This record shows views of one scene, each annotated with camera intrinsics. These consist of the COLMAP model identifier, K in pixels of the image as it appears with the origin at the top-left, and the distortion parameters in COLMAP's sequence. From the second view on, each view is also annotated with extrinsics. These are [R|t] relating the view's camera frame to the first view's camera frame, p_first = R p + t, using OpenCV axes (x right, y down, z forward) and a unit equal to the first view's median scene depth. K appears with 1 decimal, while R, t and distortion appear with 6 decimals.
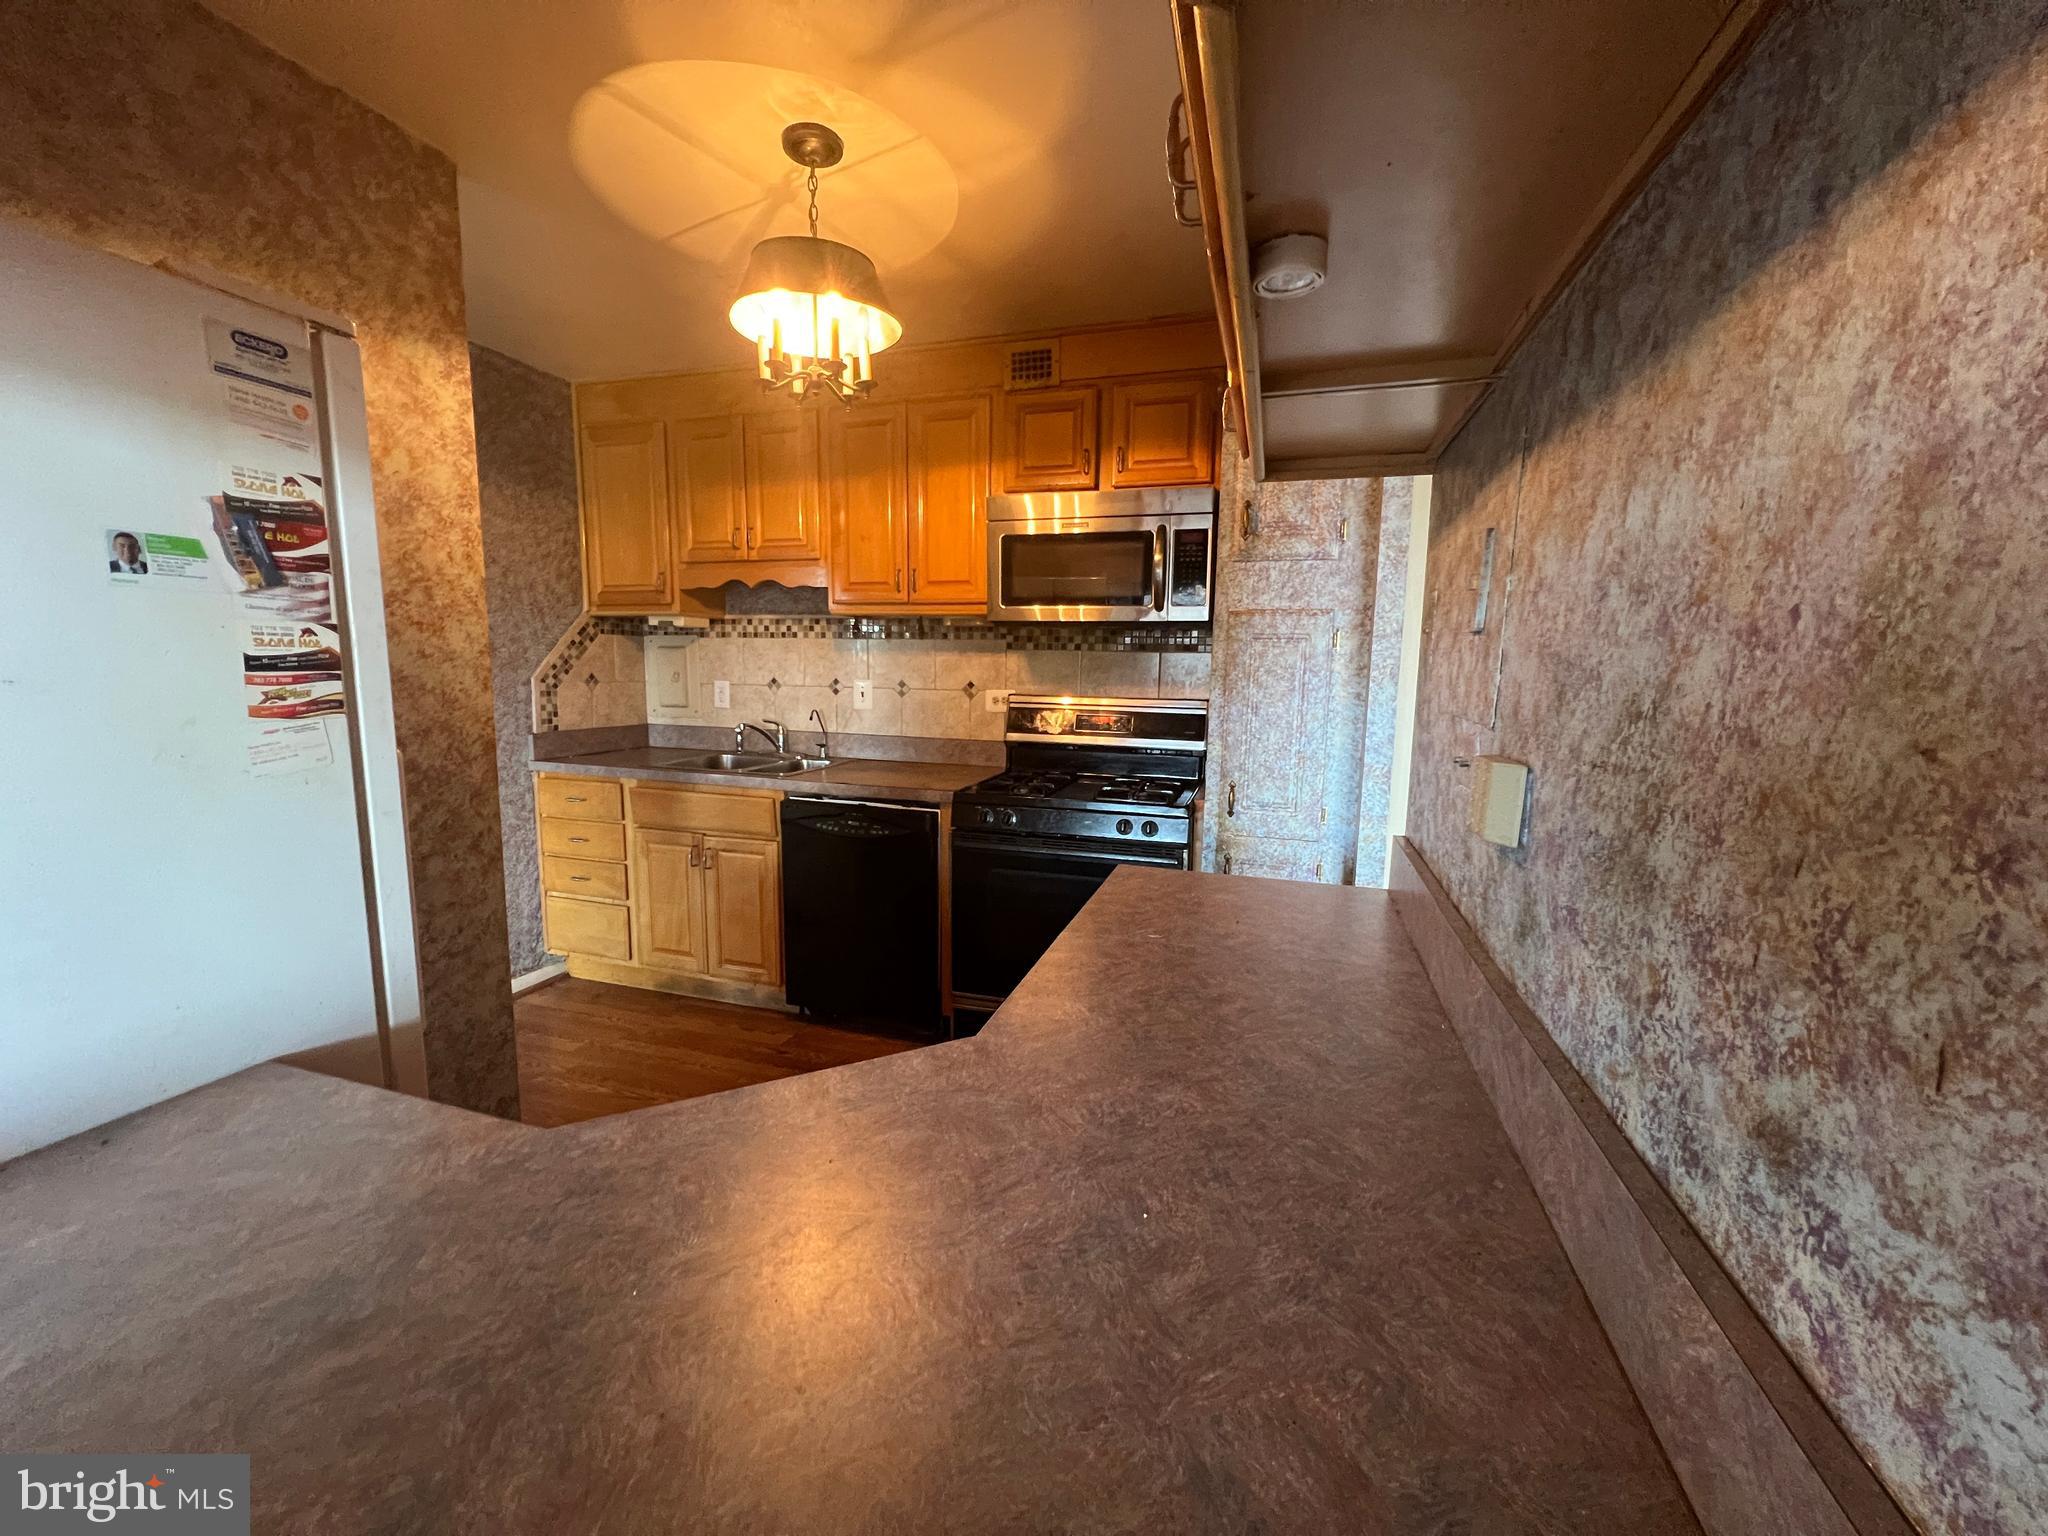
lens RADIAL K [[820.3, 0, 1030.4], [0, 820.3, 769.4], [0, 0, 1]] dist [-0.001485, -0.000155]
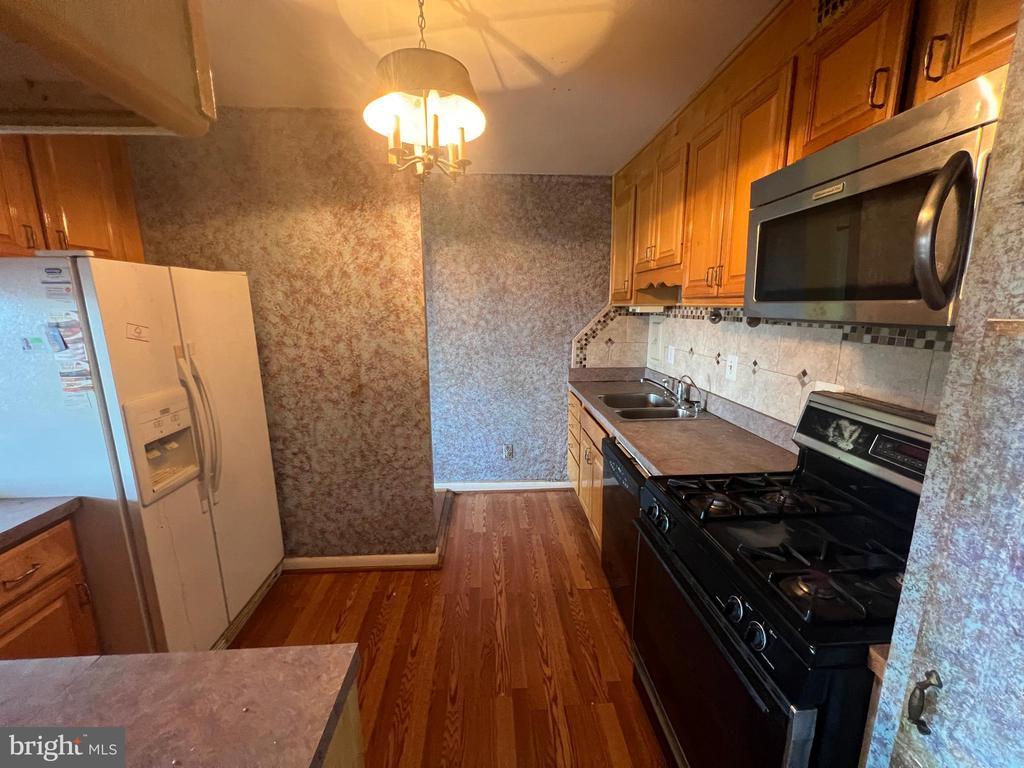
lens RADIAL K [[410.1, 0, 512.5], [0, 410.1, 385.3], [0, 0, 1]] dist [-0.001485, -0.000155]
pose [[0.341412, 0.163427, -0.925597, 0.290768], [-0.107278, 0.985108, 0.134364, -0.128659], [0.933772, 0.053423, 0.353860, 0.546428]]
